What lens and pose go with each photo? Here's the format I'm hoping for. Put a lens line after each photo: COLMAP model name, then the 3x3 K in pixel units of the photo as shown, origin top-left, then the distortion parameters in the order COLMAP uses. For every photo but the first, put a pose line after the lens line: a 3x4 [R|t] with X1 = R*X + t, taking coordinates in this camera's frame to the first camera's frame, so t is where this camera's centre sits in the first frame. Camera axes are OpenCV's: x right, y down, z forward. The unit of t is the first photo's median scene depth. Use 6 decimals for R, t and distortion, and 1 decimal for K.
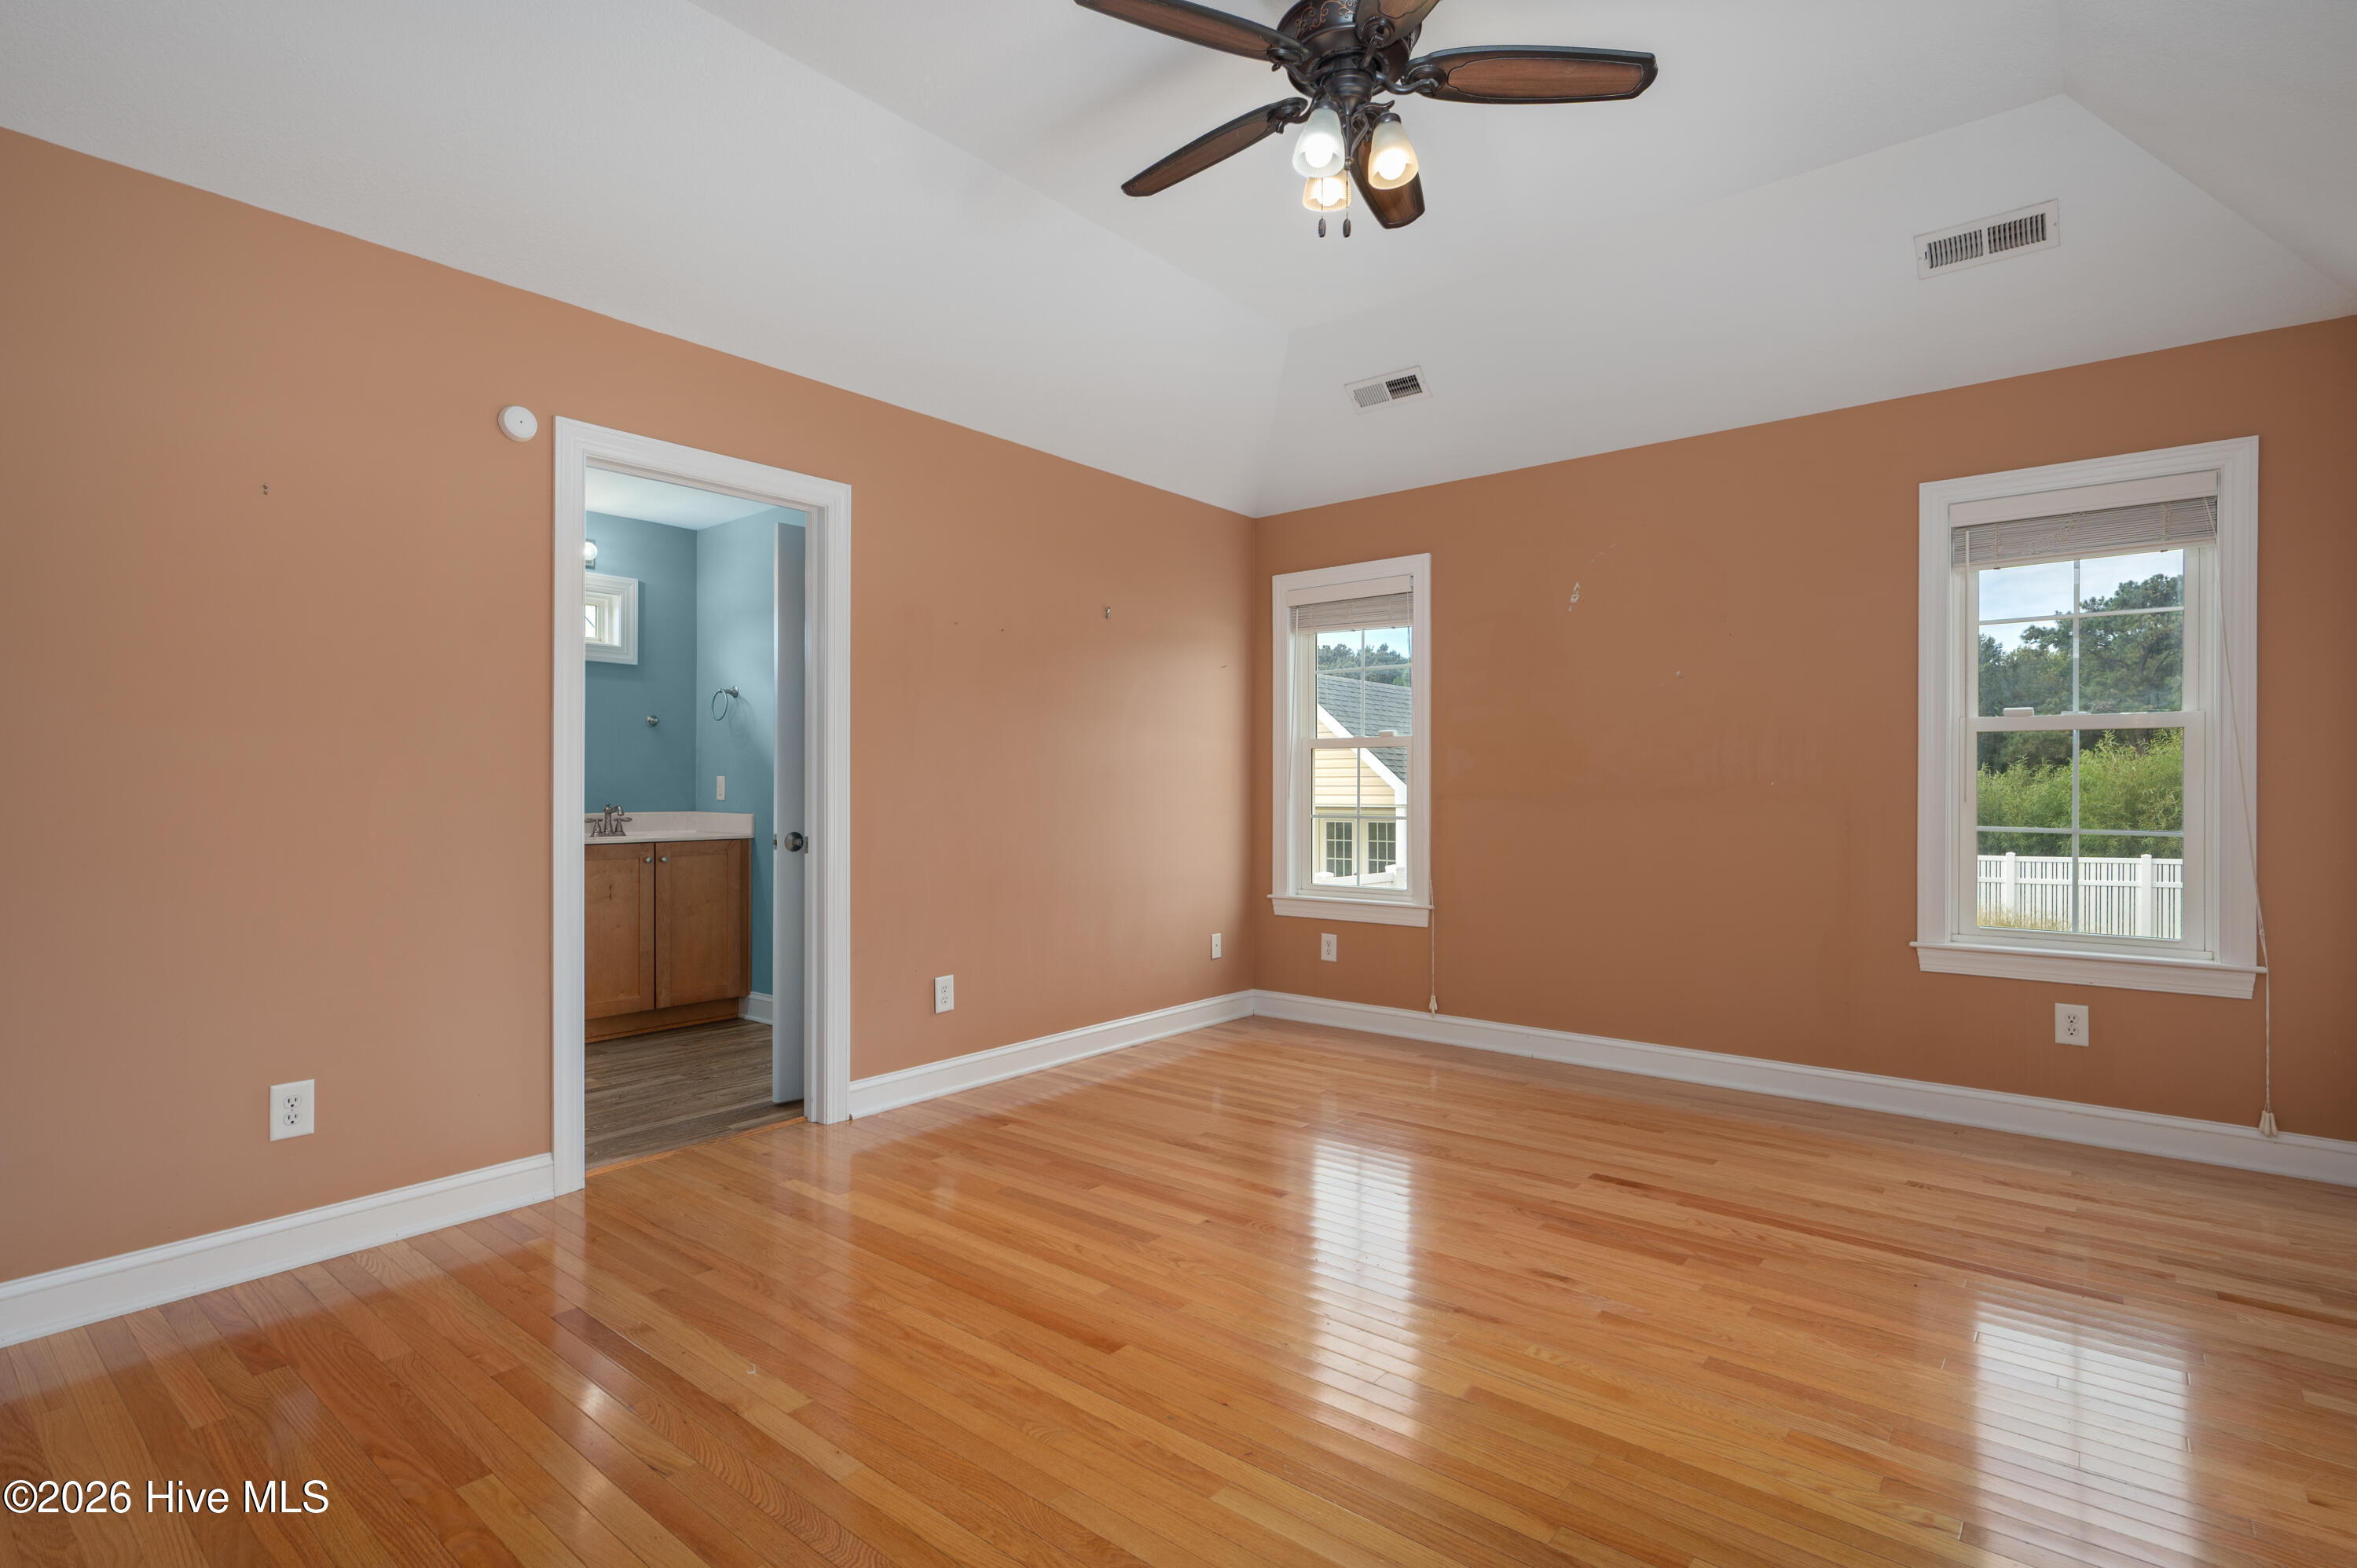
lens RADIAL K [[1171.1, 0, 1225.4], [0, 1171.1, 794.8], [0, 0, 1]] dist [0.001065, 0.000482]
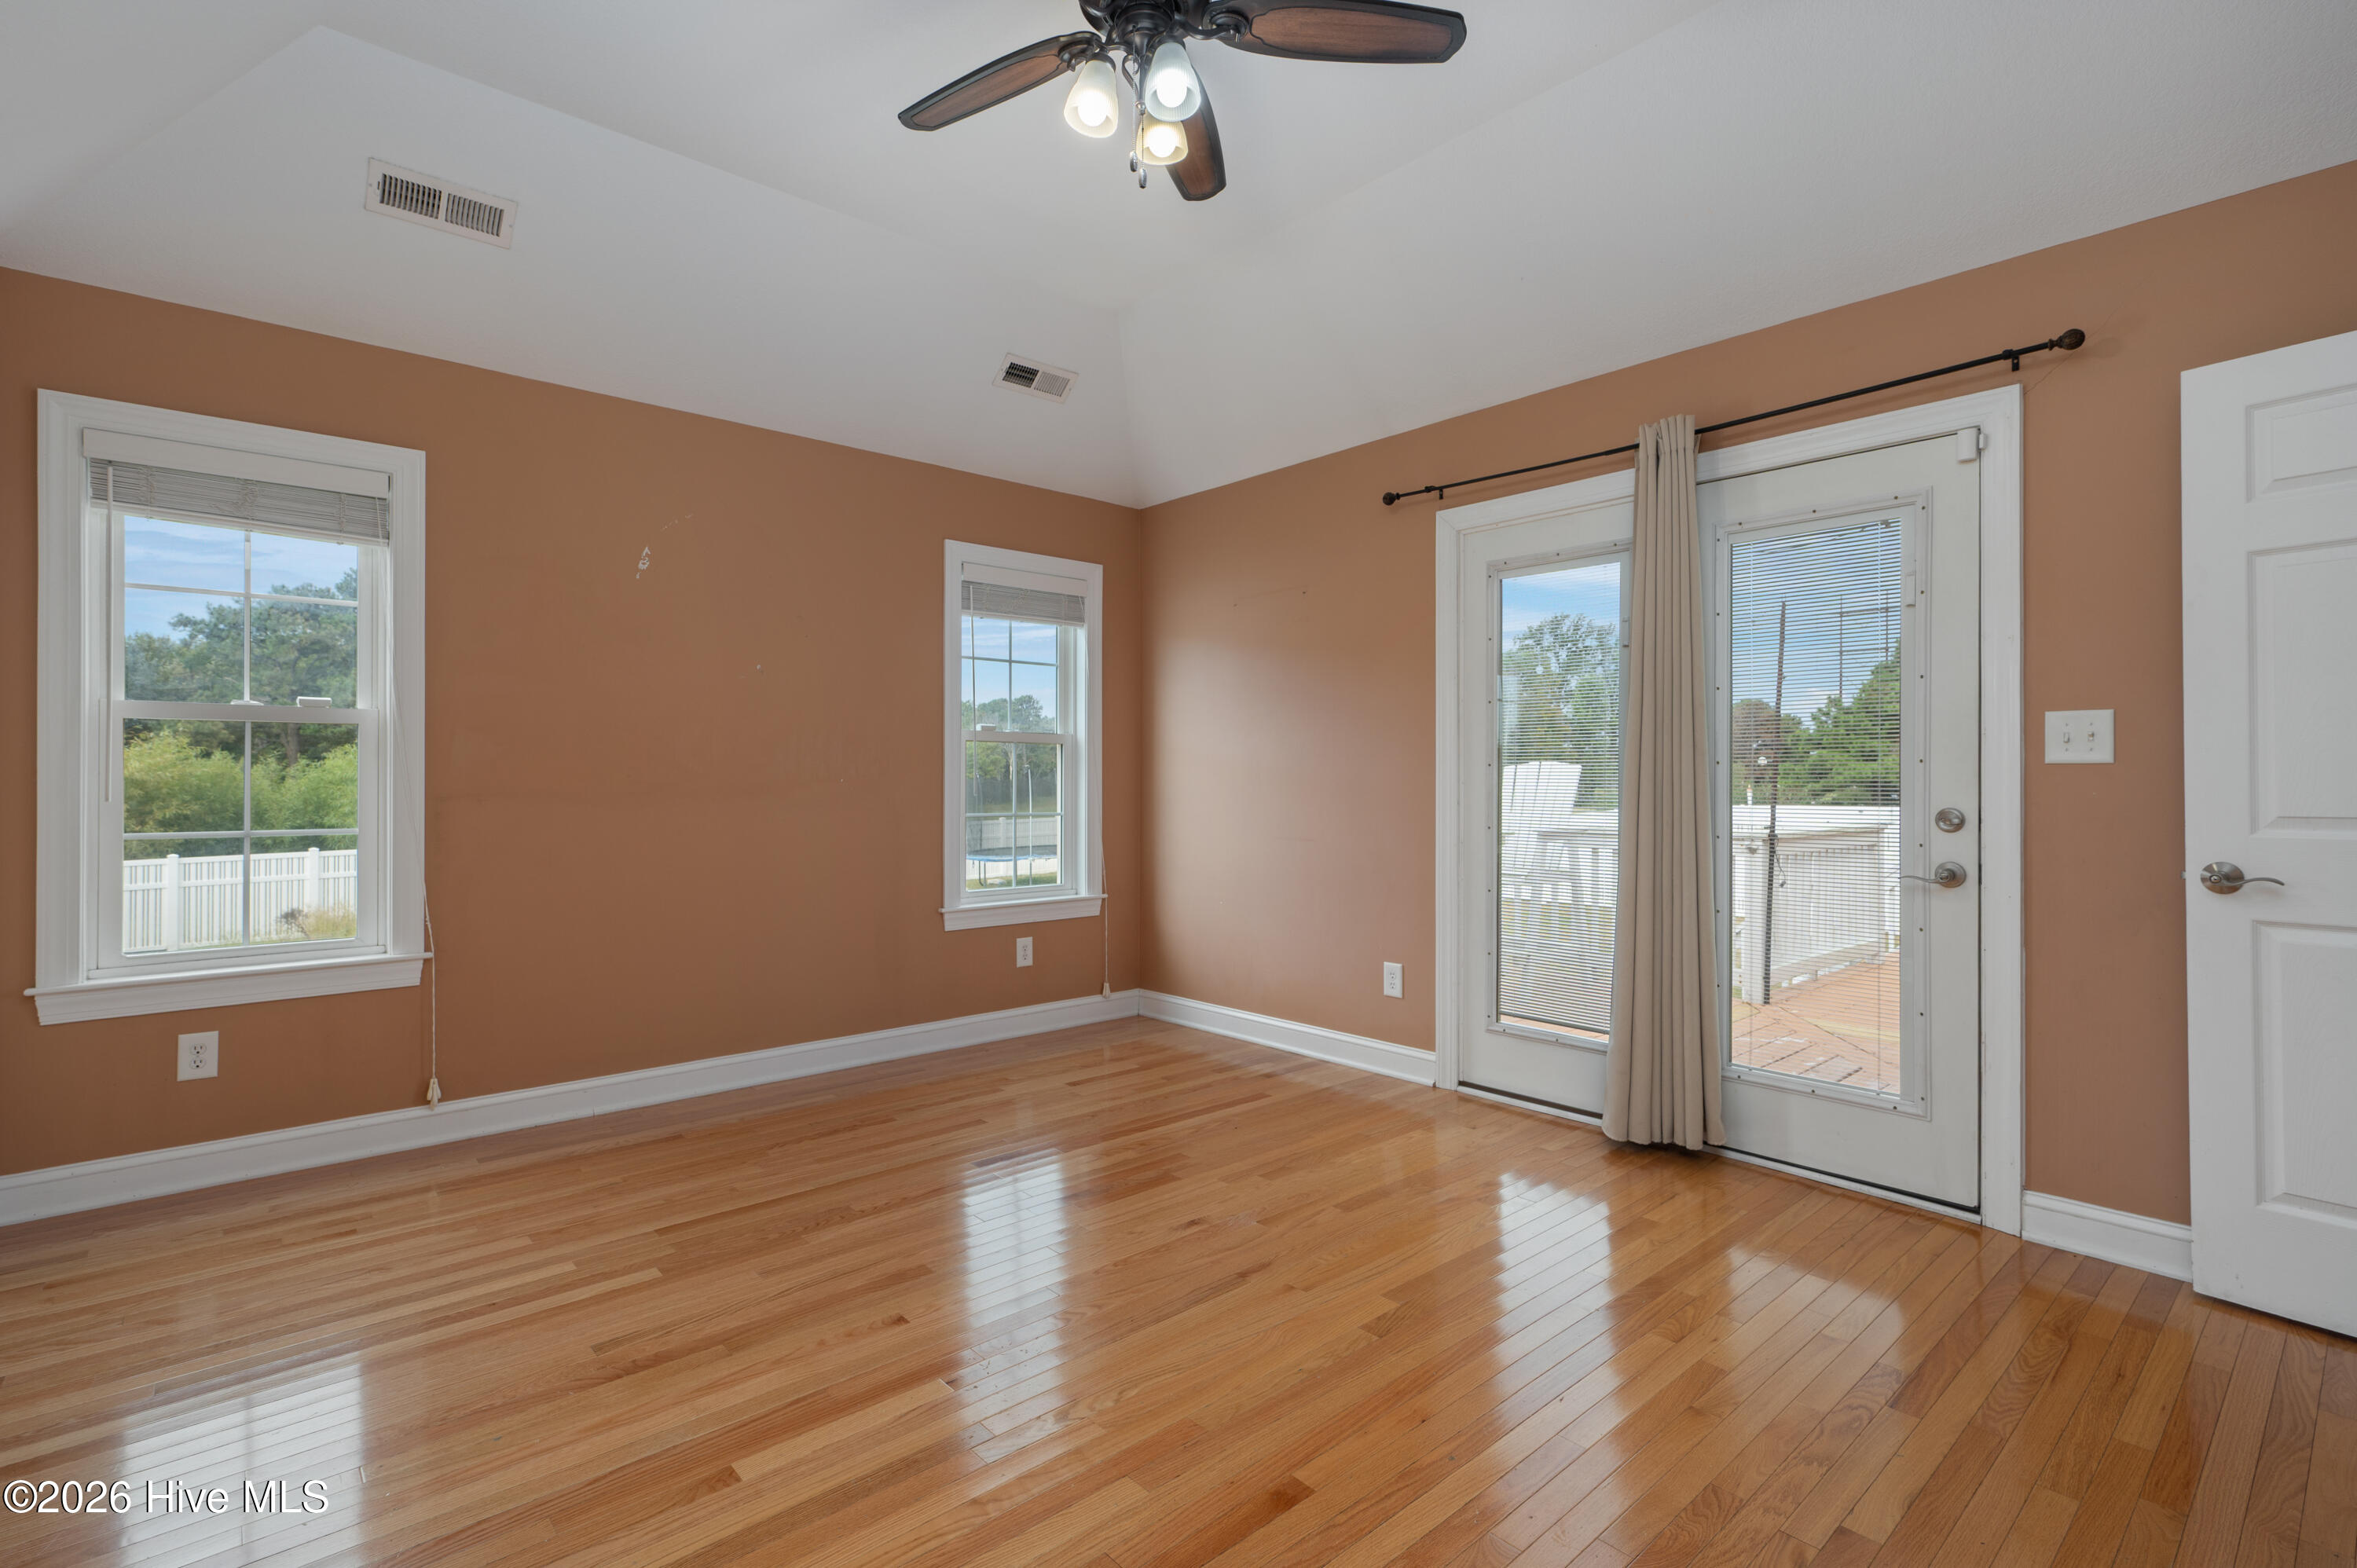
lens RADIAL K [[1101.4, 0, 1161.6], [0, 1101.4, 776.6], [0, 0, 1]] dist [-0.005623, 0.002046]
pose [[0.165142, 0.004274, 0.986261, -0.401616], [0.009480, 0.999938, -0.005920, -0.003171], [-0.986224, 0.010327, 0.165091, 0.454141]]
